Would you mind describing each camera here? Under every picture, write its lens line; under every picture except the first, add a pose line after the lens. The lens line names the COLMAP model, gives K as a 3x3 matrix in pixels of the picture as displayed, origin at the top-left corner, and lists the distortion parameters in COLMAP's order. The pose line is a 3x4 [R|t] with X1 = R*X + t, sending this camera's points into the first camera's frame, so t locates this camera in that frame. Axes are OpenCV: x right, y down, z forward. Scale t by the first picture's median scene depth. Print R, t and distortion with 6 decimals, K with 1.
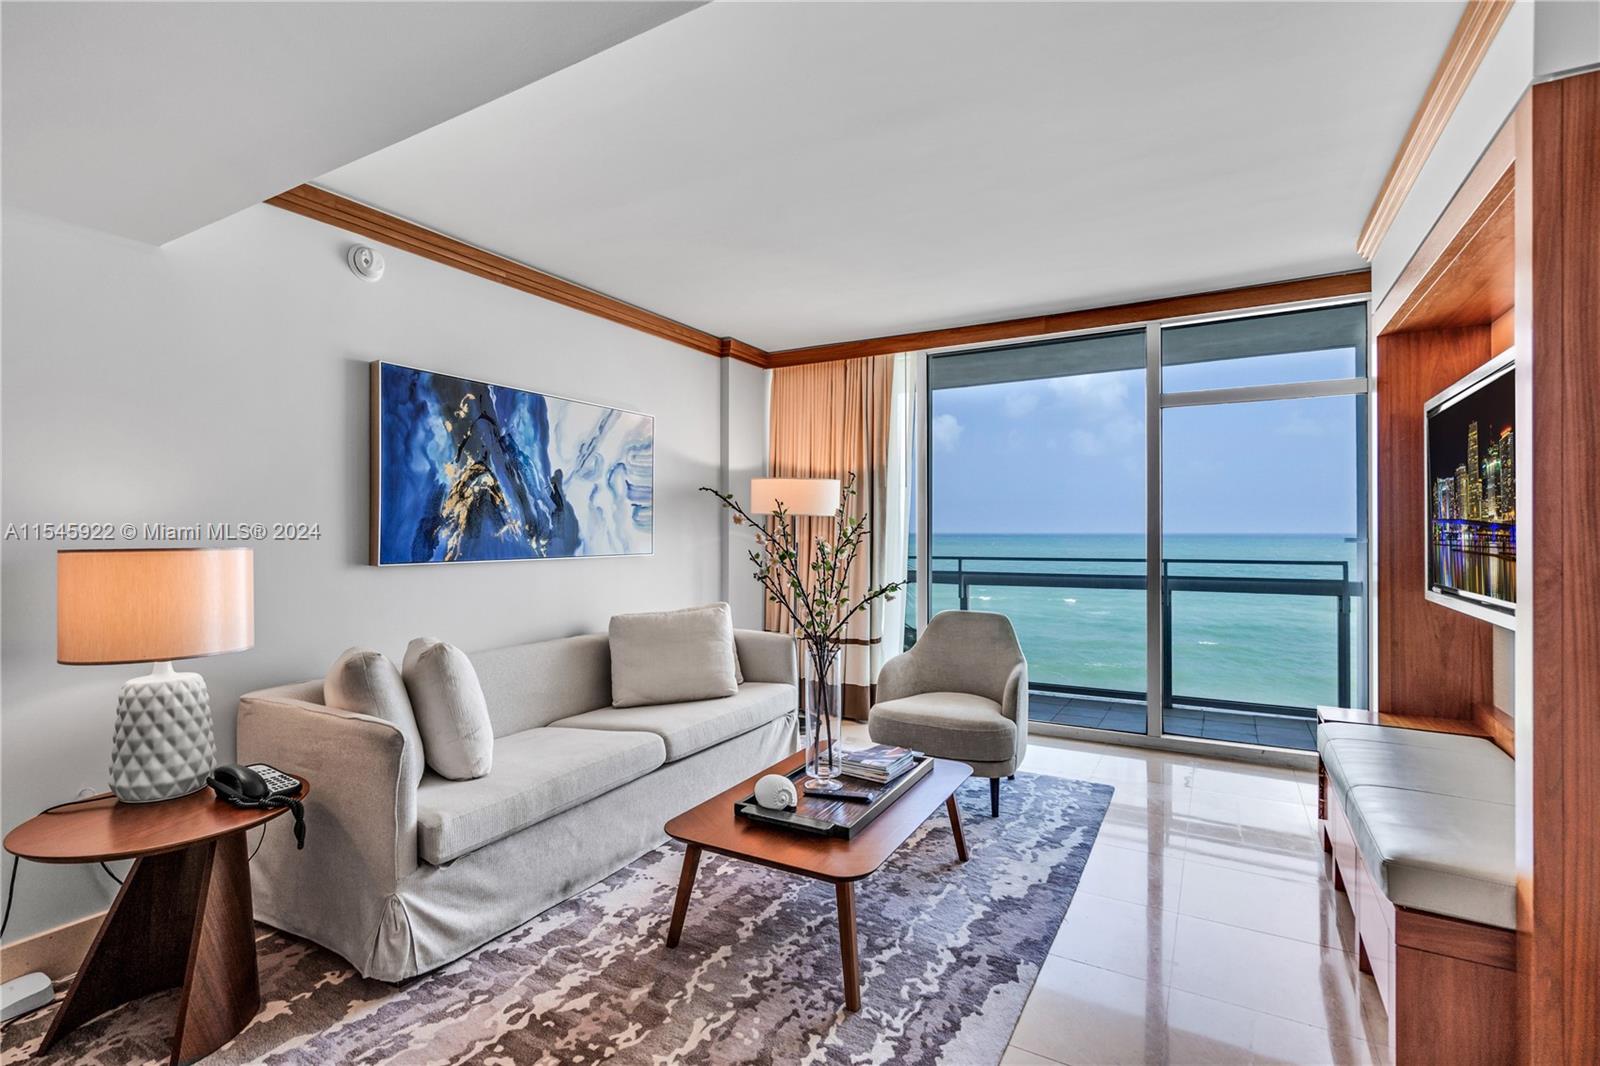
lens RADIAL K [[739.0, 0, 797.3], [0, 739.0, 526.1], [0, 0, 1]] dist [0.001495, 0.000190]
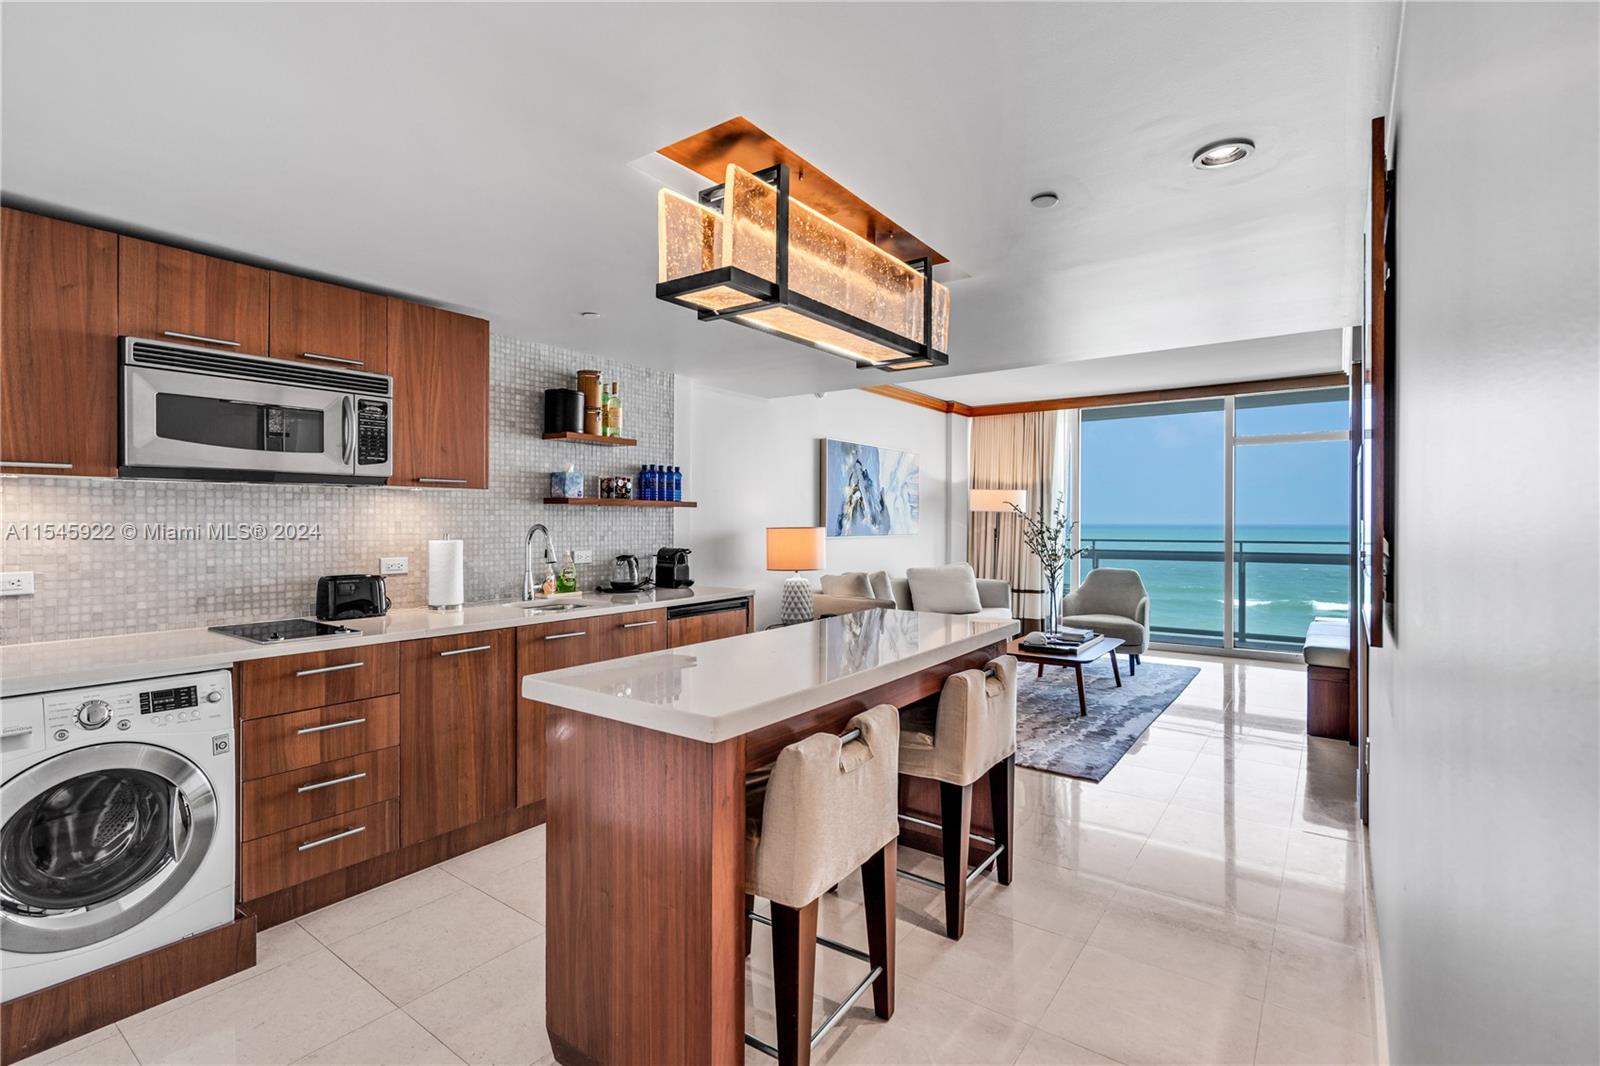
lens RADIAL K [[722.2, 0, 800.0], [0, 722.2, 533.0], [0, 0, 1]] dist [-0.000432, -0.000007]
pose [[0.993134, 0.005943, -0.116830, -0.327083], [-0.003185, 0.999712, 0.023783, -0.005551], [0.116937, -0.023248, 0.992867, -0.828422]]
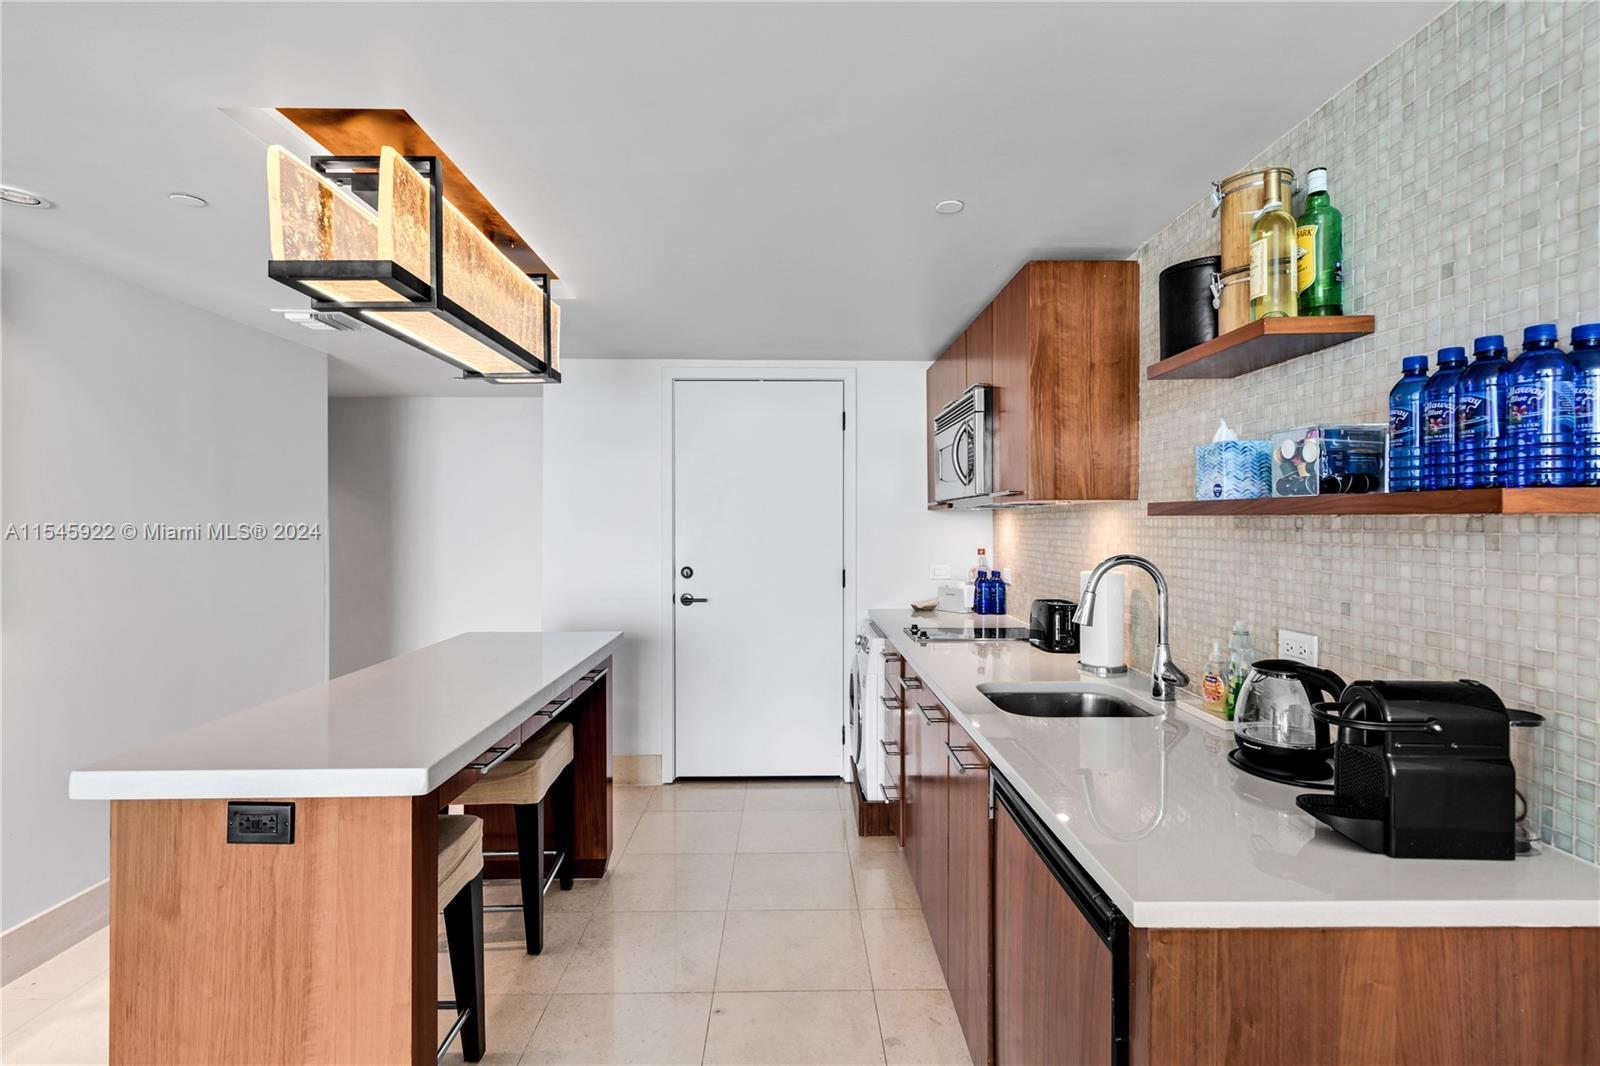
lens RADIAL K [[774.9, 0, 795.2], [0, 774.9, 518.1], [0, 0, 1]] dist [0.004443, 0.000293]
pose [[-0.858595, 0.000215, -0.512654, -0.298134], [0.004902, 0.999958, -0.007792, -0.016291], [0.512631, -0.009203, -0.858560, 0.454807]]
